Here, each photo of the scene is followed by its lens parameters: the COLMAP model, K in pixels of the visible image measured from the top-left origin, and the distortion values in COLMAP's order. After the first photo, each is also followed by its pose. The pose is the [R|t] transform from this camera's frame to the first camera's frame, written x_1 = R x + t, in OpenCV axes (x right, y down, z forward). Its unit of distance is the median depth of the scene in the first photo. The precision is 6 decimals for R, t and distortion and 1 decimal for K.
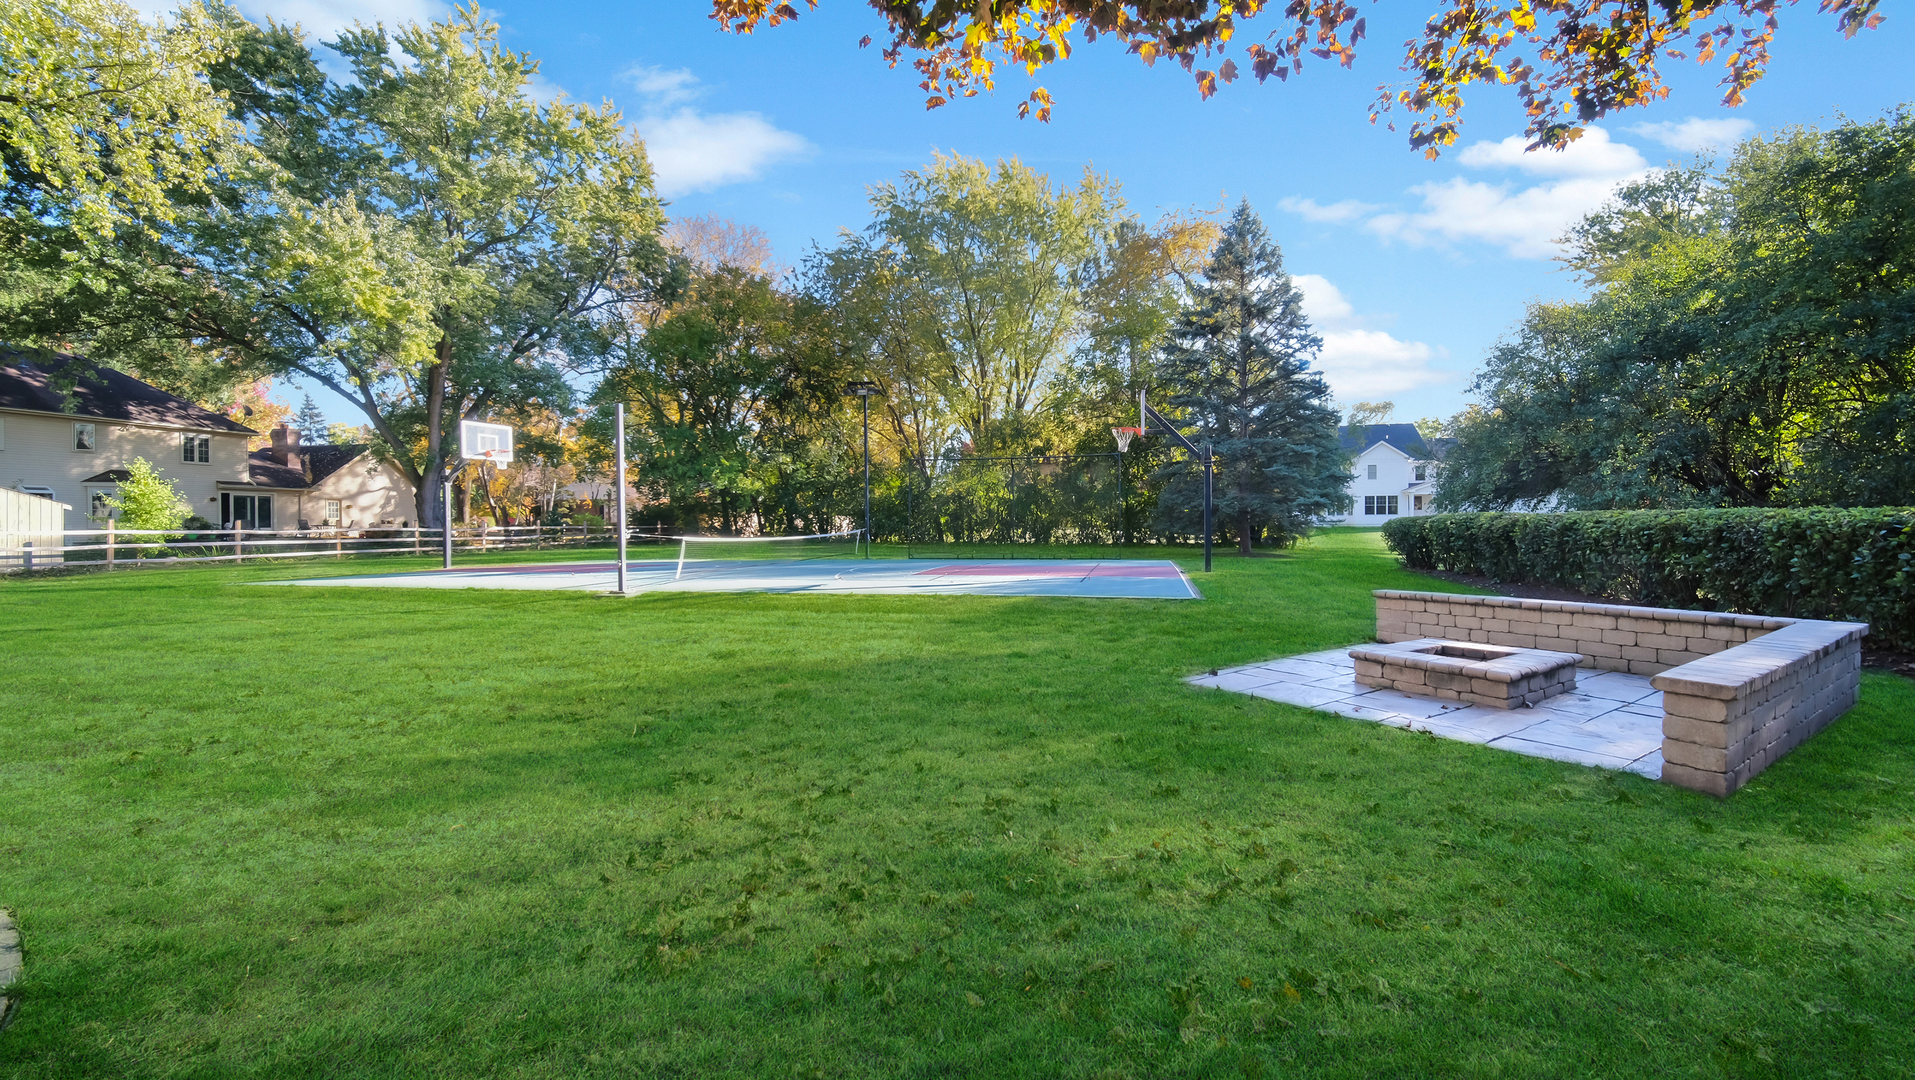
lens RADIAL K [[759.0, 0, 972.3], [0, 759.0, 527.4], [0, 0, 1]] dist [0.001609, 0.000258]
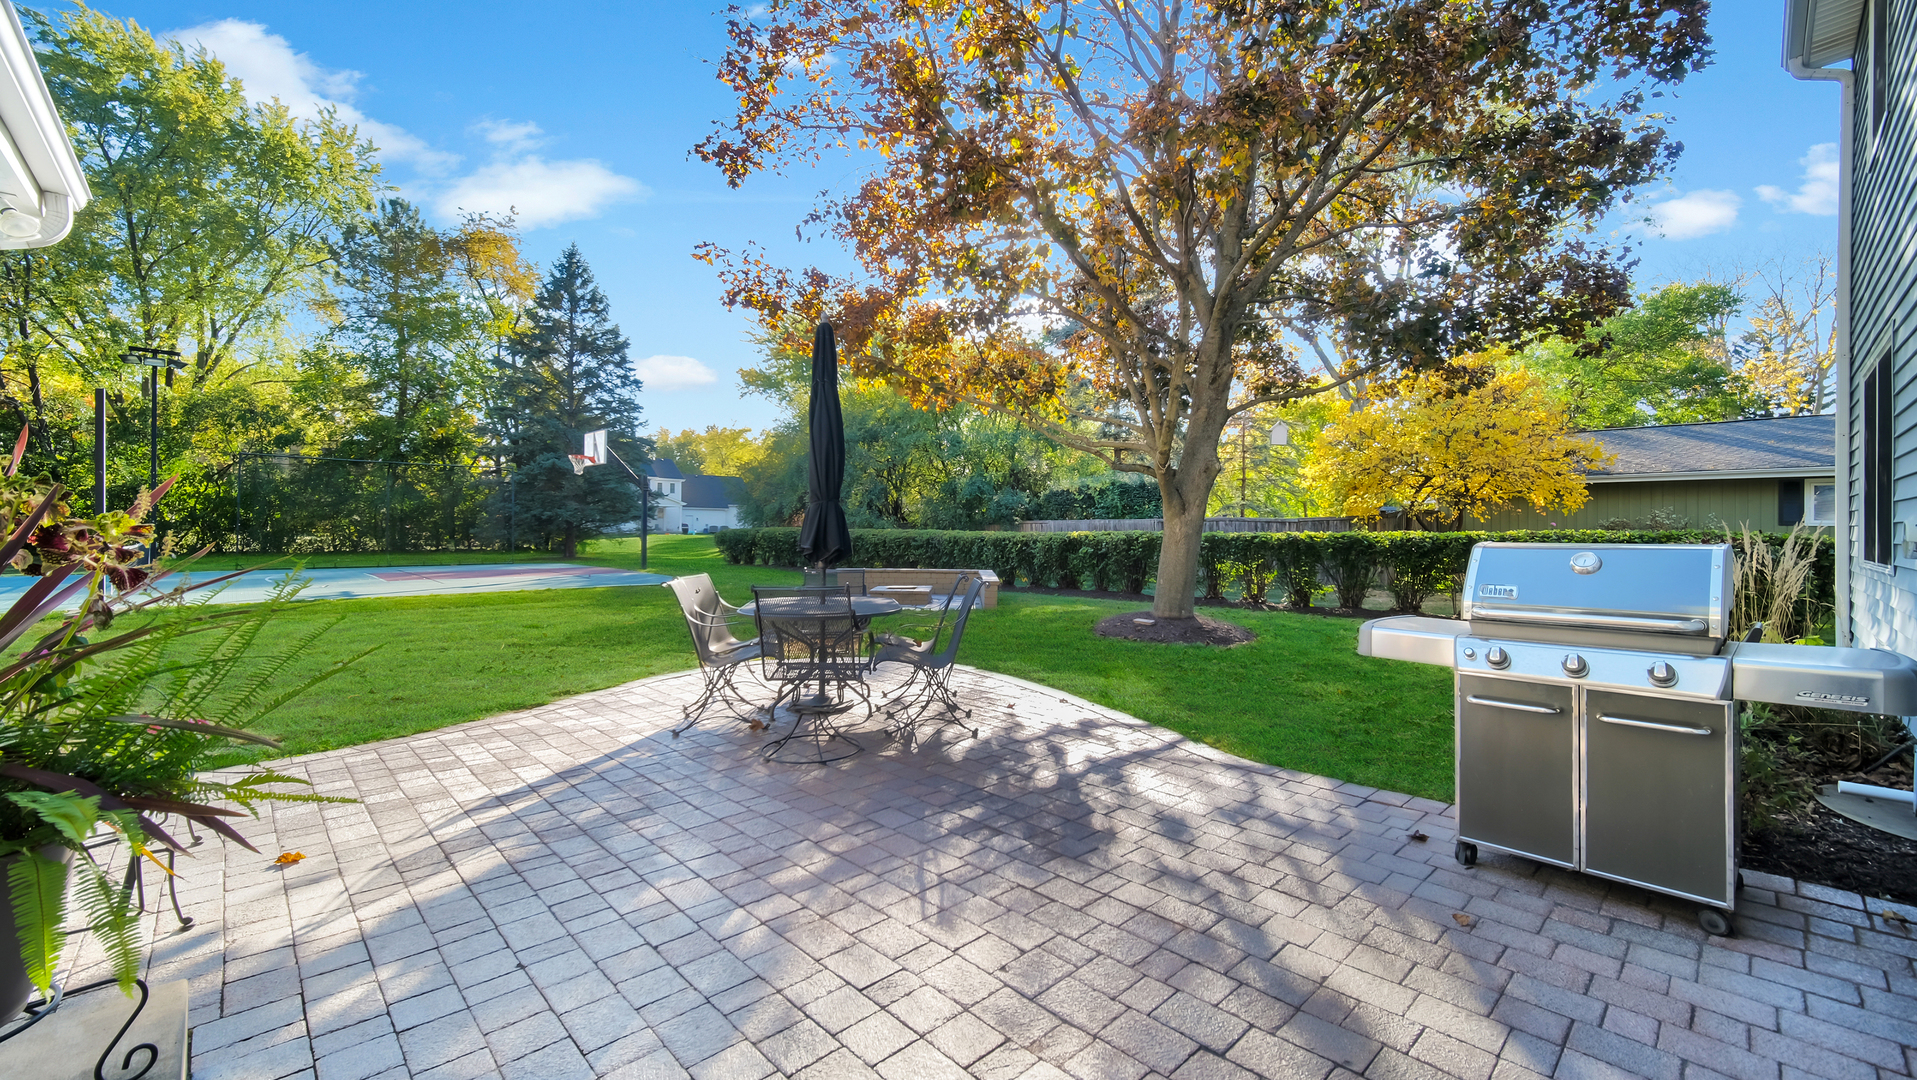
lens RADIAL K [[759.8, 0, 973.4], [0, 759.8, 527.4], [0, 0, 1]] dist [0.001609, 0.000258]
pose [[0.543180, 0.013583, 0.839507, -0.193875], [-0.008470, 0.999907, -0.010698, -0.002292], [-0.839574, -0.001299, 0.543244, -0.086434]]
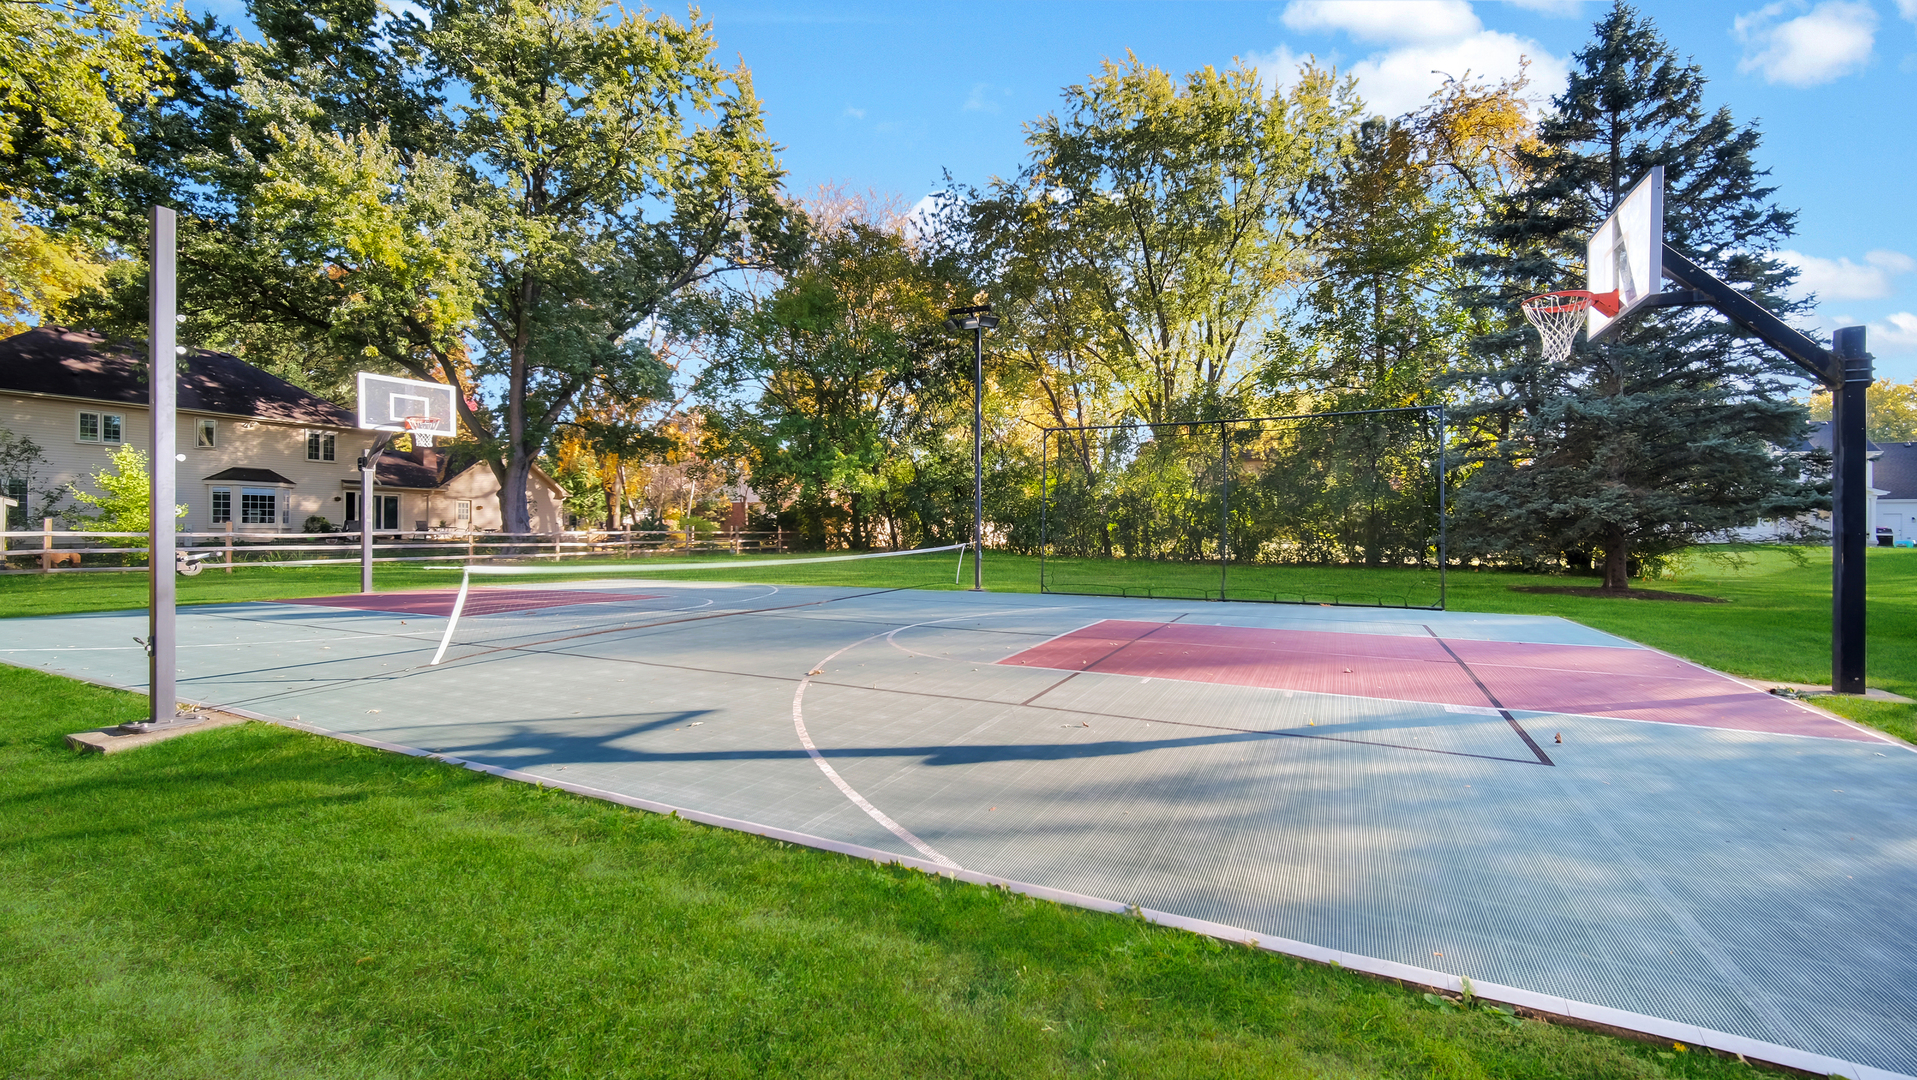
lens RADIAL K [[759.8, 0, 973.4], [0, 759.8, 527.4], [0, 0, 1]] dist [0.001609, 0.000258]
pose [[0.974464, 0.010411, -0.224302, -0.001157], [-0.012248, 0.999902, -0.006800, -0.003568], [0.224210, 0.009374, 0.974496, 0.218611]]
